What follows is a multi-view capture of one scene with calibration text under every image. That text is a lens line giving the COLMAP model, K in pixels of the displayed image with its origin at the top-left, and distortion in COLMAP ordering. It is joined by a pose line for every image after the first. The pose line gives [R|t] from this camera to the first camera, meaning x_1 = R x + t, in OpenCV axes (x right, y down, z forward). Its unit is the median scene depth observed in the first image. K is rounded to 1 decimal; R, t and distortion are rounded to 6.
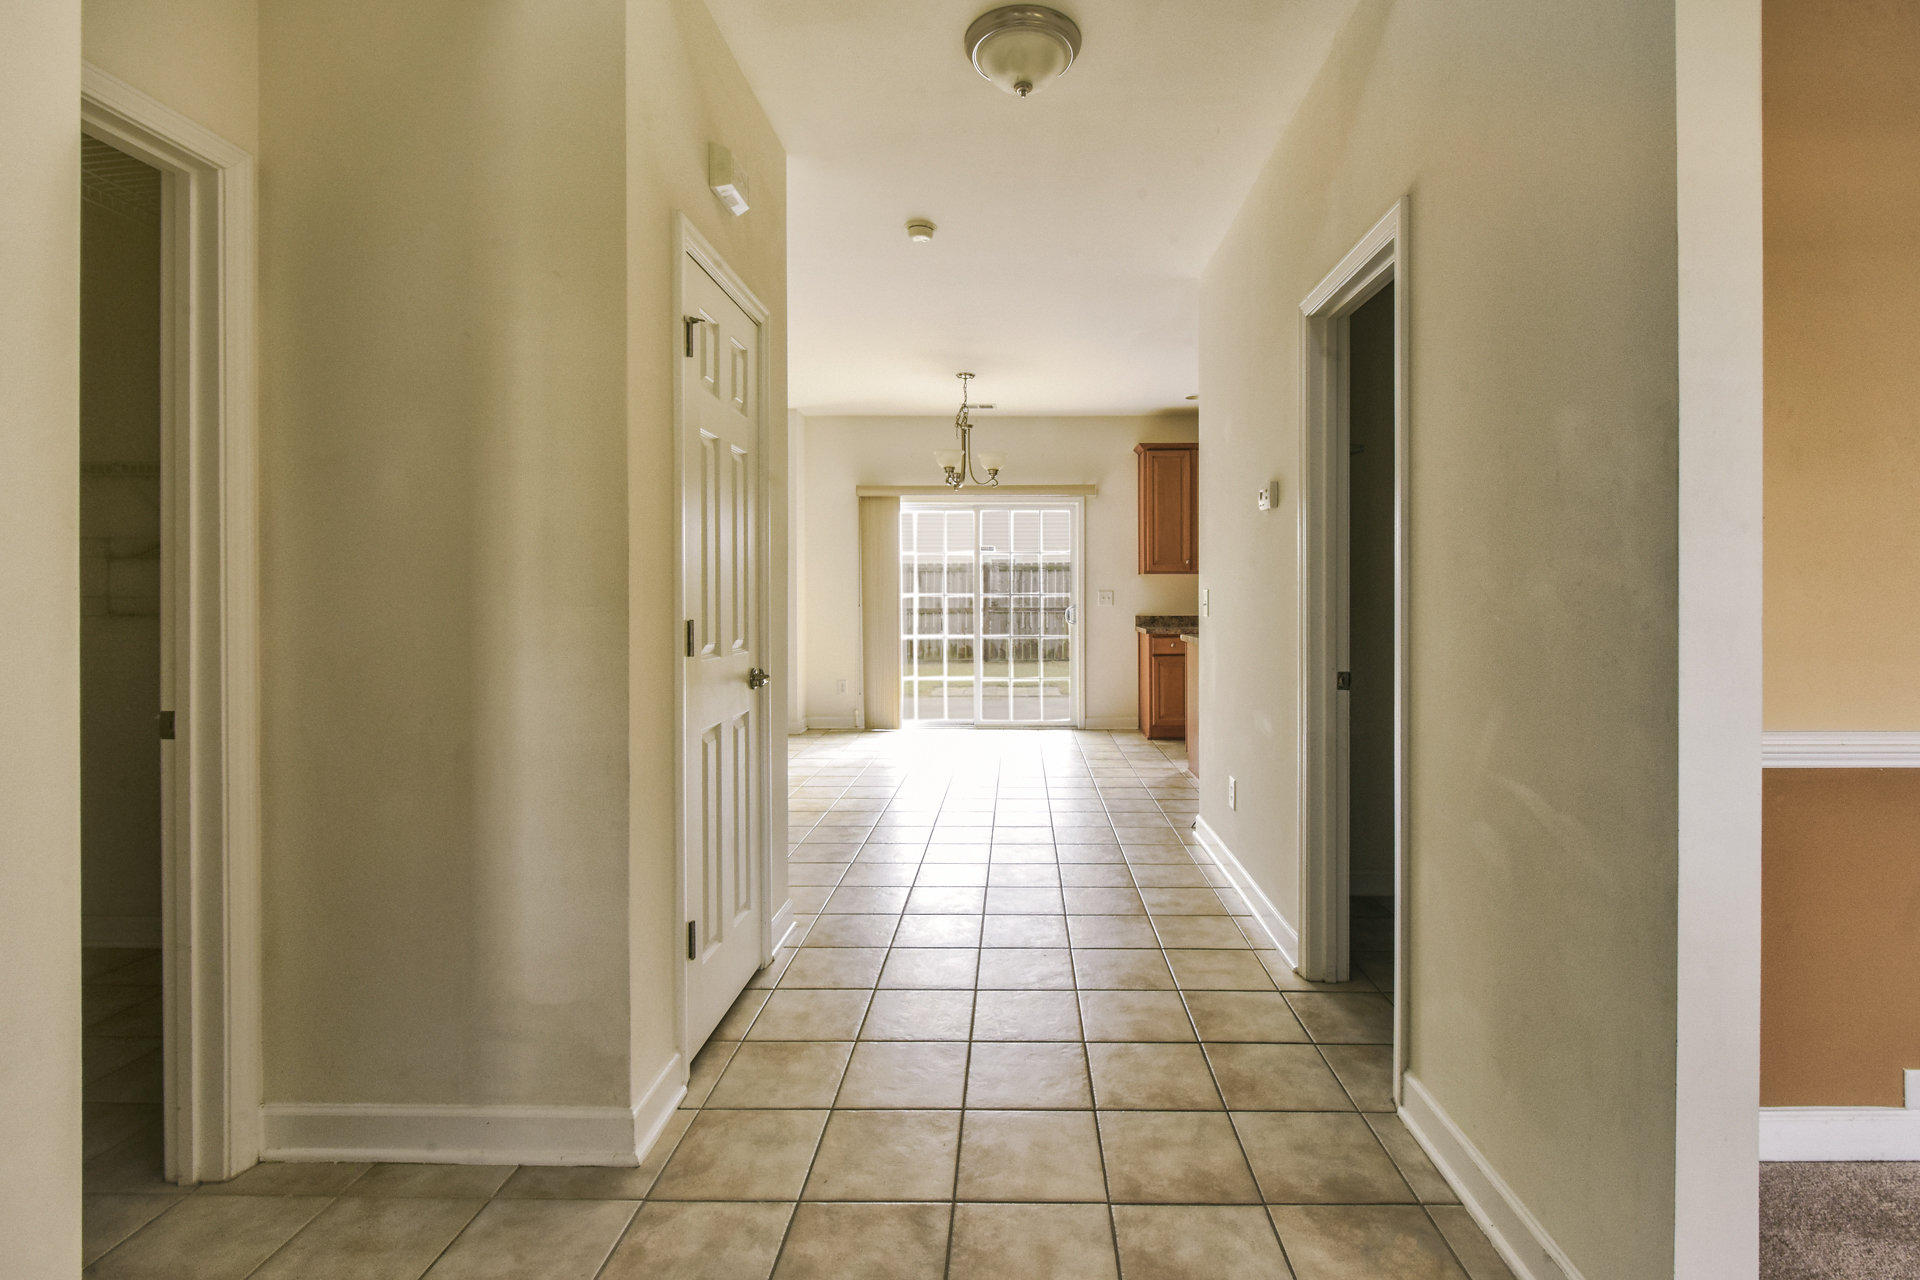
lens RADIAL K [[868.4, 0, 956.6], [0, 868.4, 609.0], [0, 0, 1]] dist [0.000934, -0.000548]
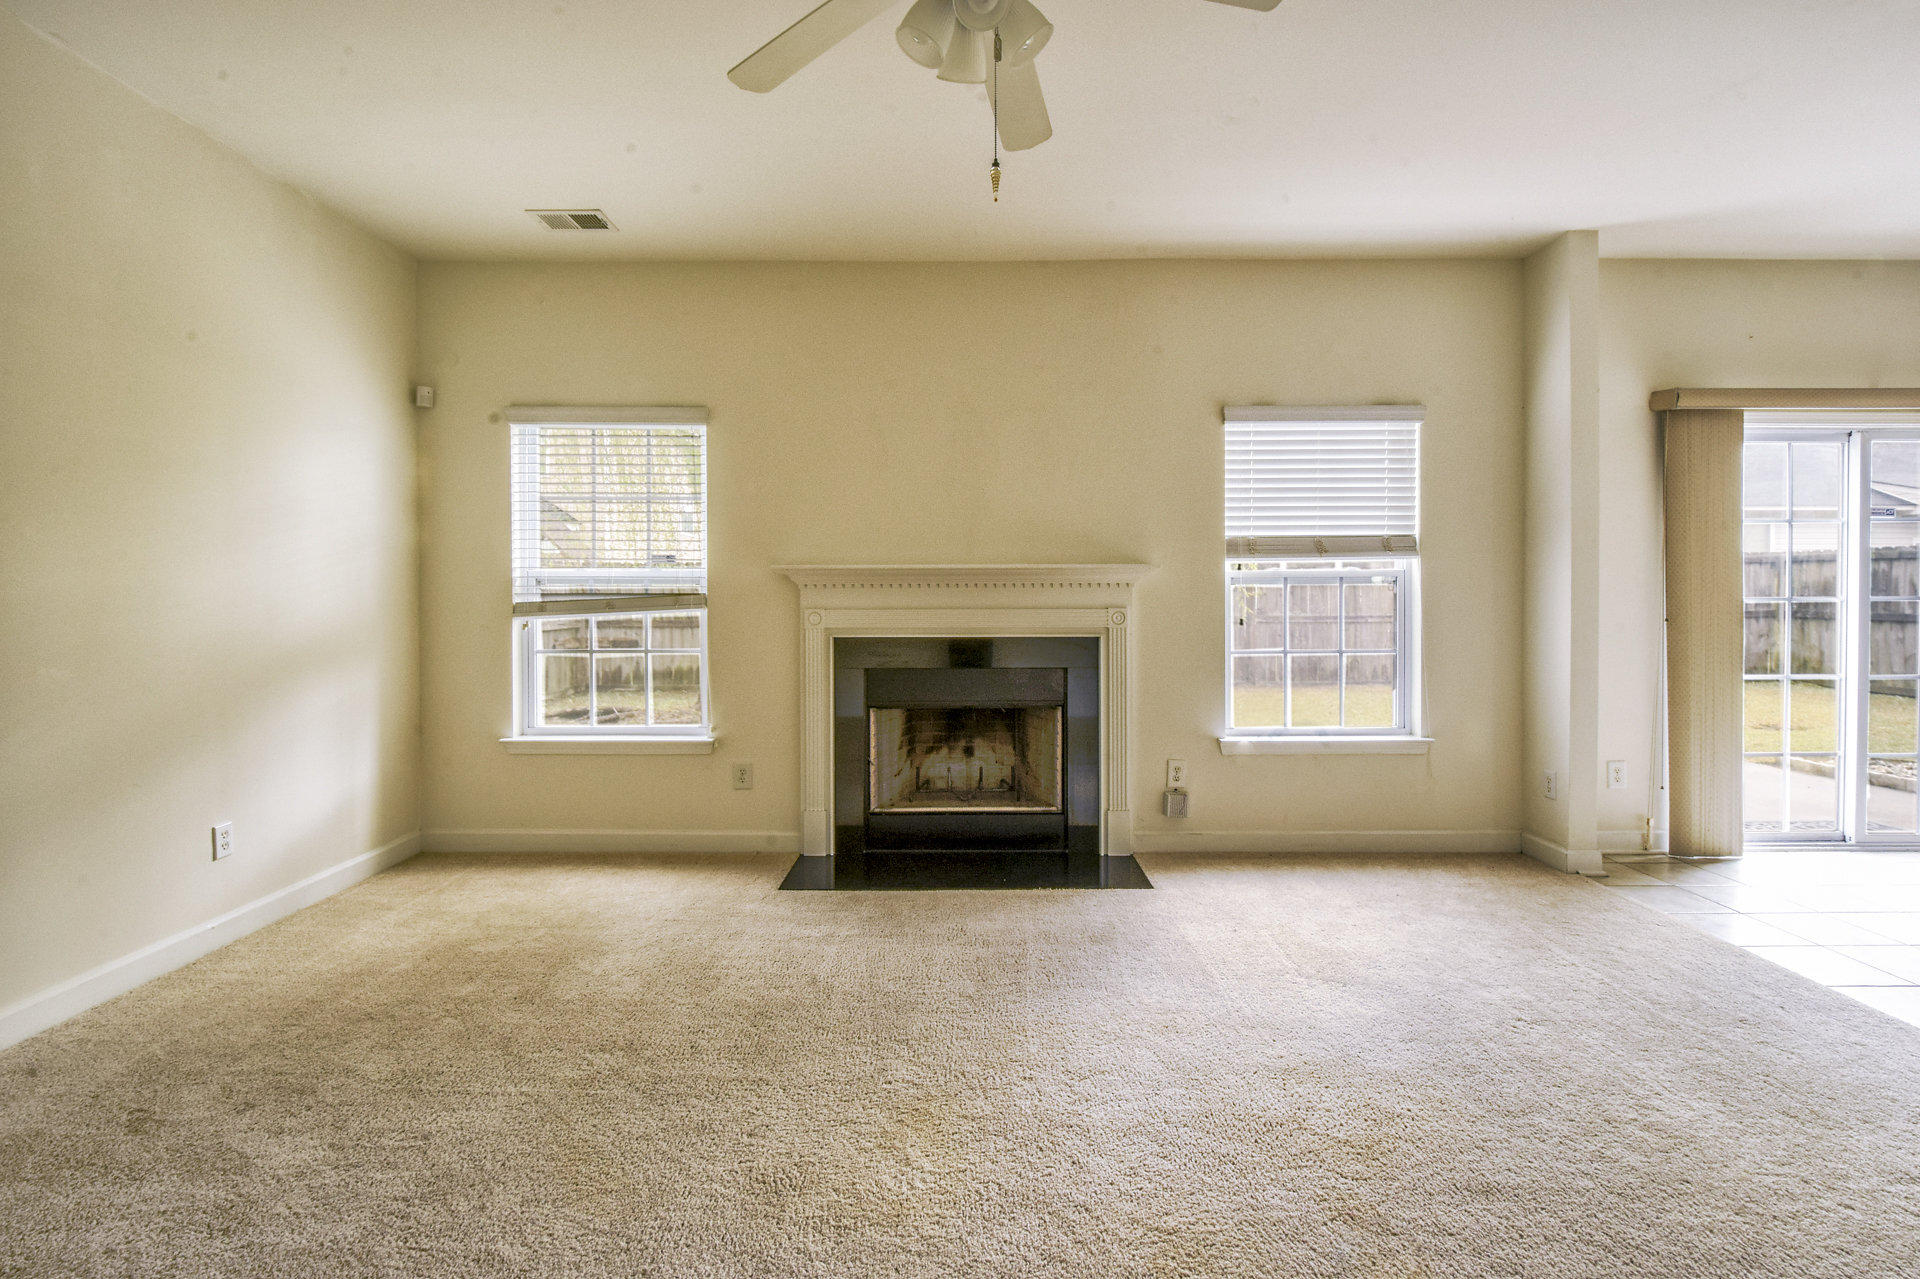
lens RADIAL K [[868.4, 0, 956.6], [0, 868.4, 608.5], [0, 0, 1]] dist [0.000934, -0.000548]
pose [[0.999901, -0.002356, -0.013906, -0.528004], [0.002283, 0.999984, -0.005268, -0.008953], [0.013919, 0.005236, 0.999889, 0.468781]]
